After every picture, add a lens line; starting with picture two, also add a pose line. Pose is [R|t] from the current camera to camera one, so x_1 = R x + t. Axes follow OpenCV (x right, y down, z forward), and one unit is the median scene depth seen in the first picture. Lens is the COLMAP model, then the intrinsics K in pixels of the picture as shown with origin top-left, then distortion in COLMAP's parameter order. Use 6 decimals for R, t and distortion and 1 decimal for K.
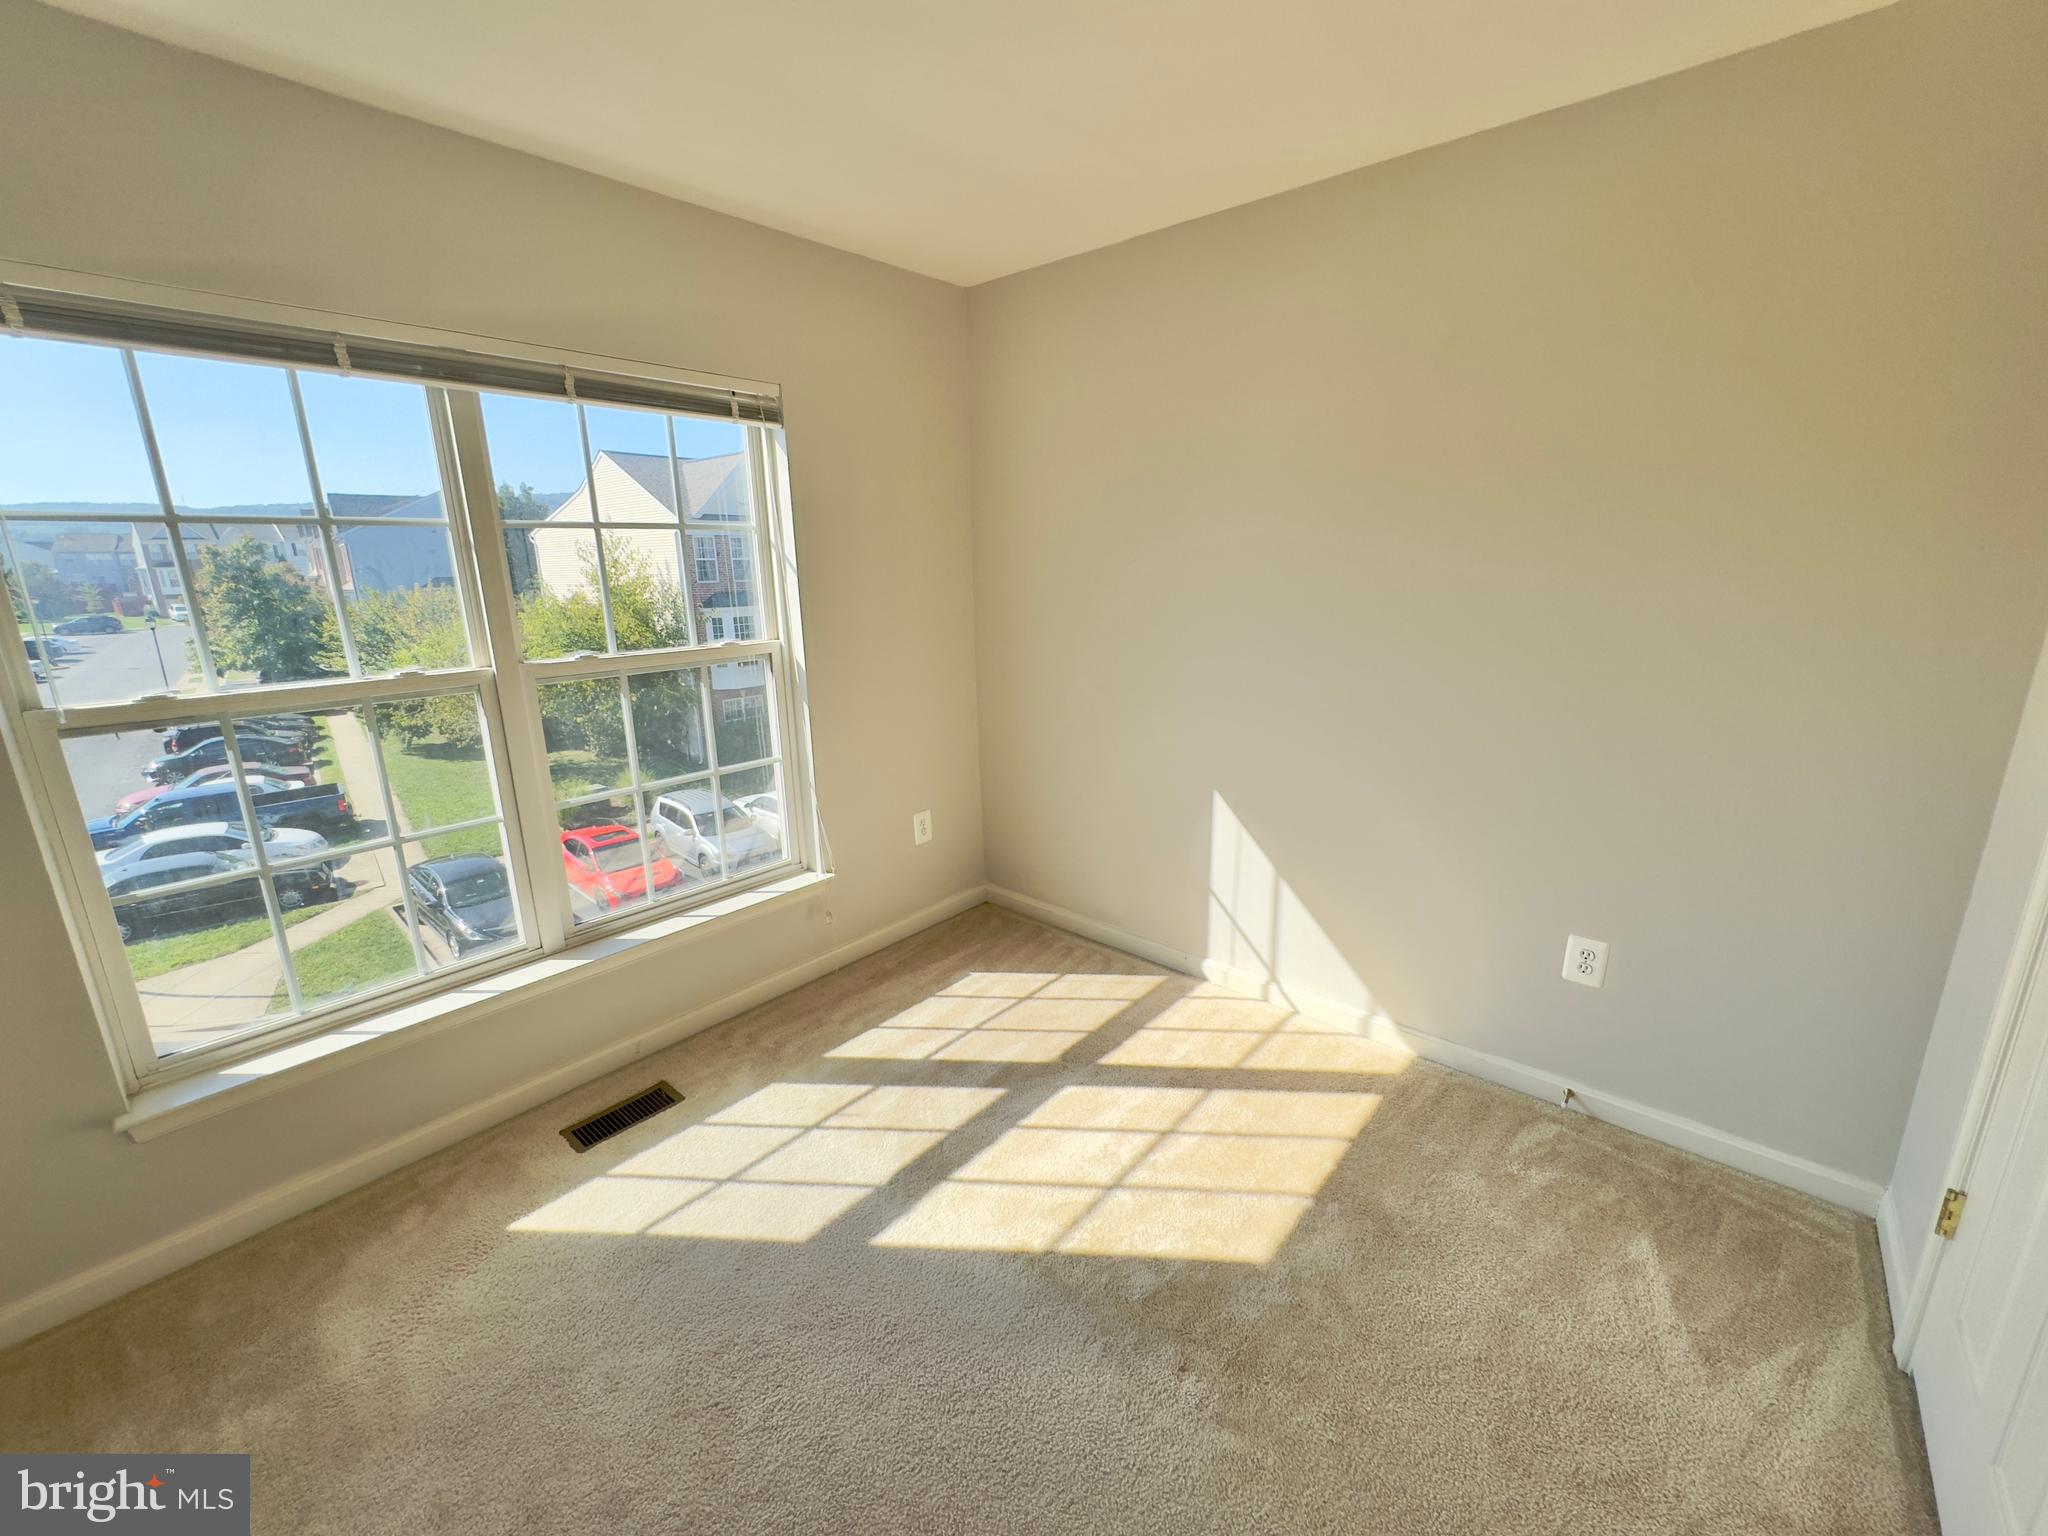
lens RADIAL K [[827.7, 0, 1040.0], [0, 827.7, 753.5], [0, 0, 1]] dist [-0.006306, 0.002752]
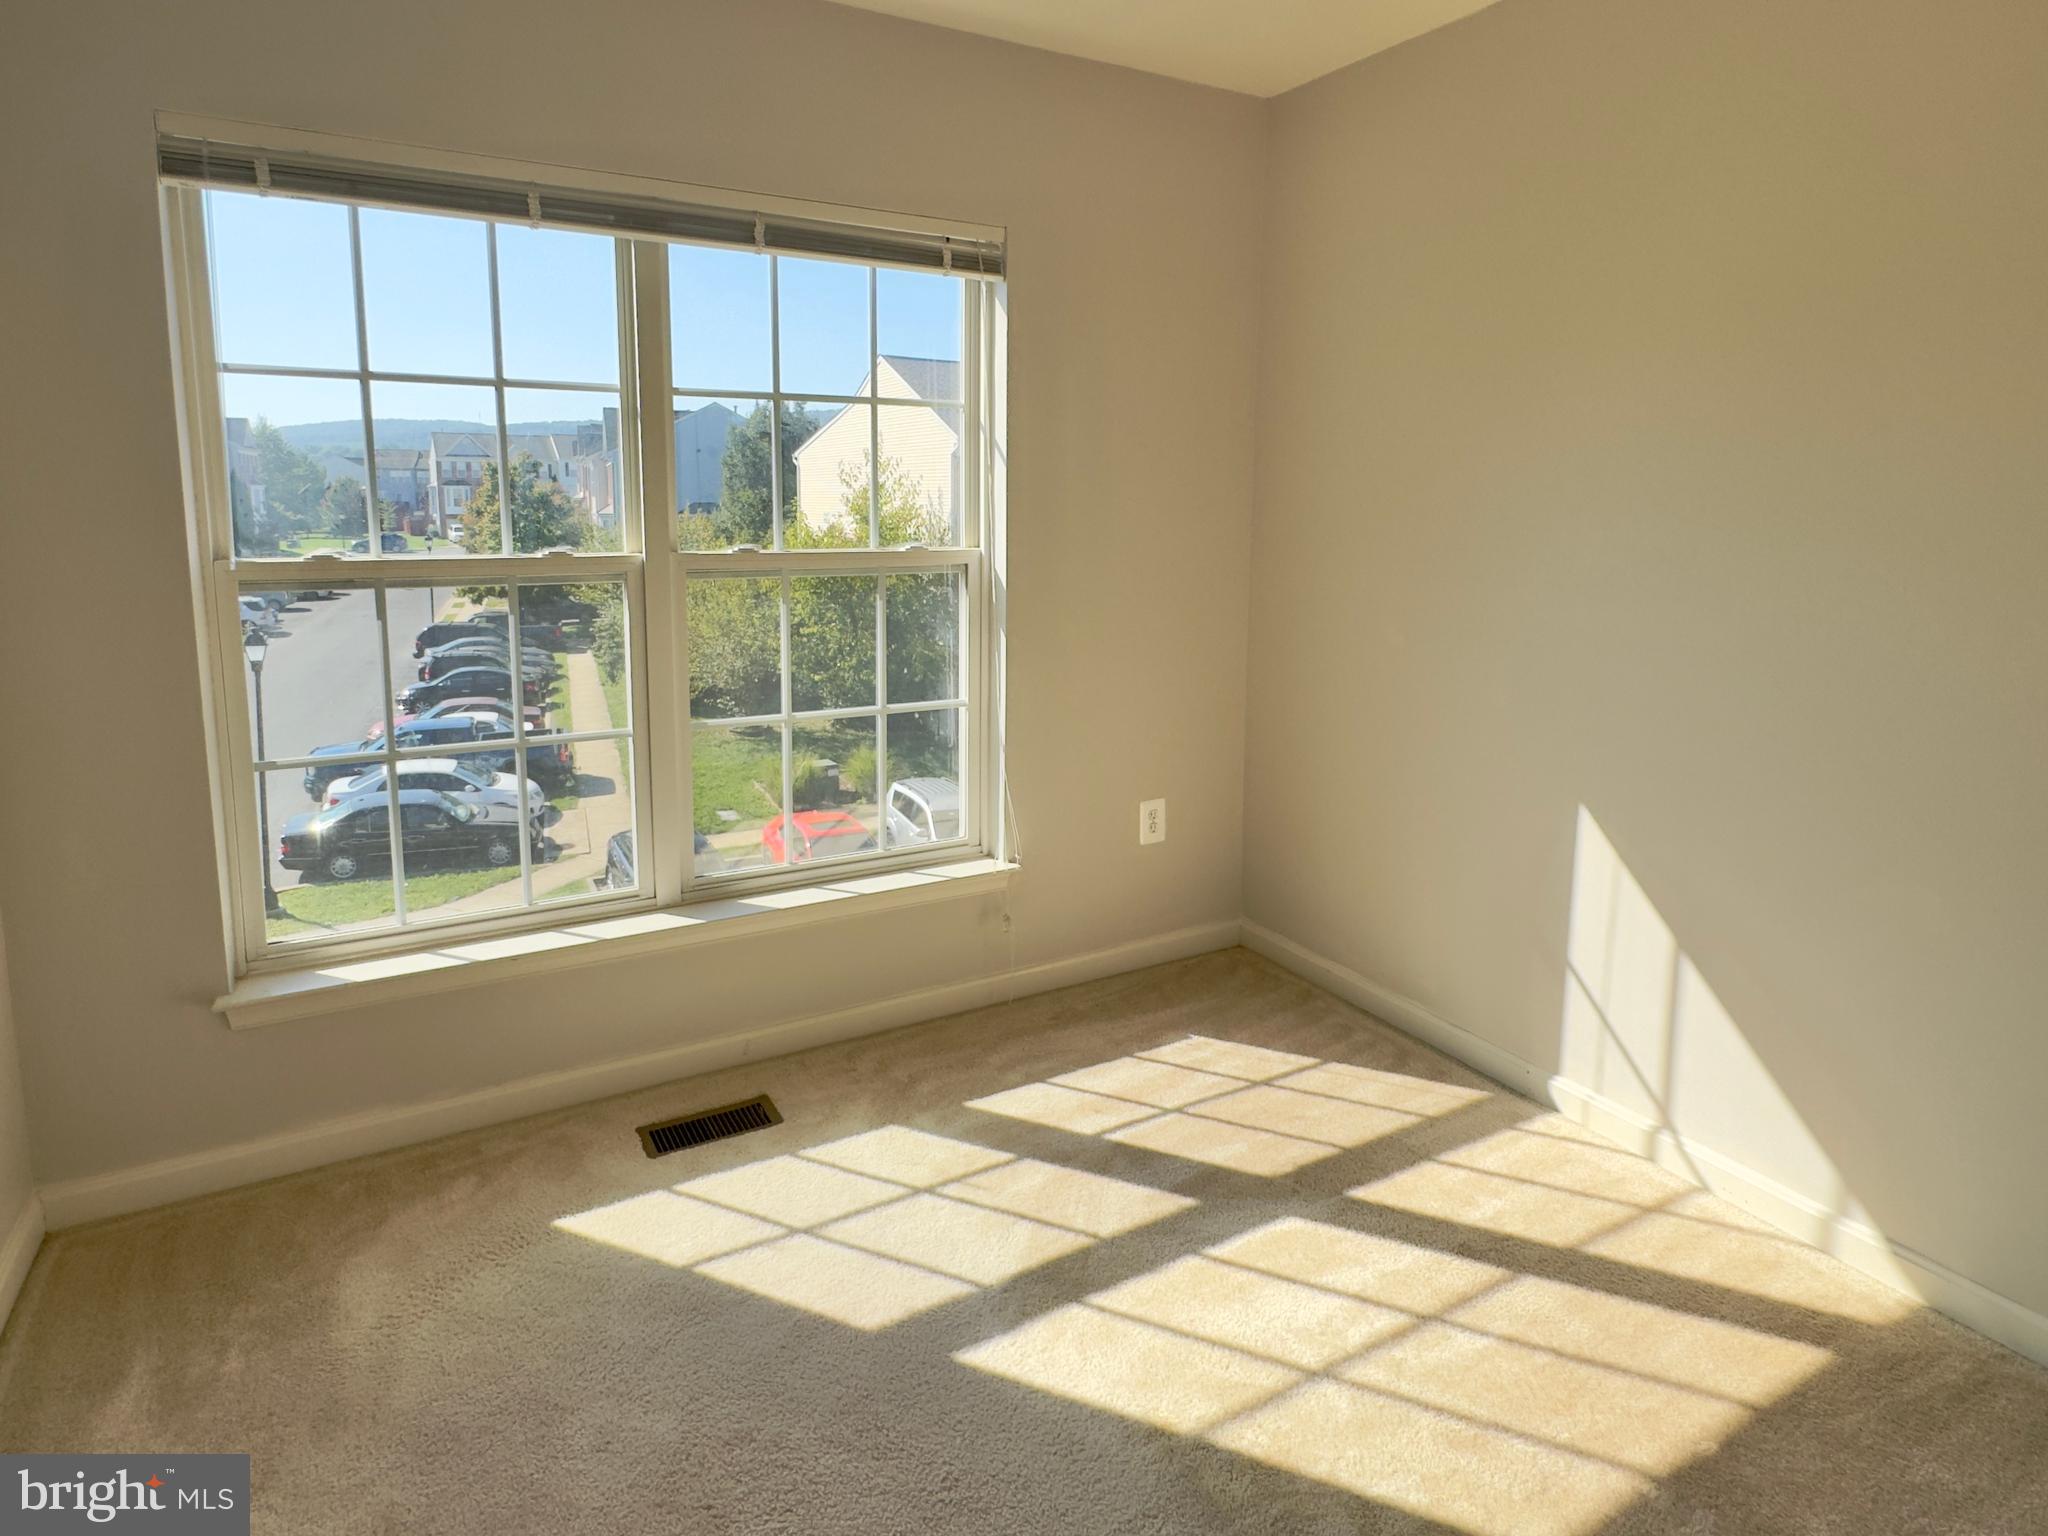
lens RADIAL K [[1155.2, 0, 1039.6], [0, 1155.2, 641.3], [0, 0, 1]] dist [-0.011508, 0.009759]
pose [[0.944062, 0.066654, -0.322963, 0.104725], [-0.101003, 0.990736, -0.090773, 0.047141], [0.313921, 0.118316, 0.942048, 0.012486]]
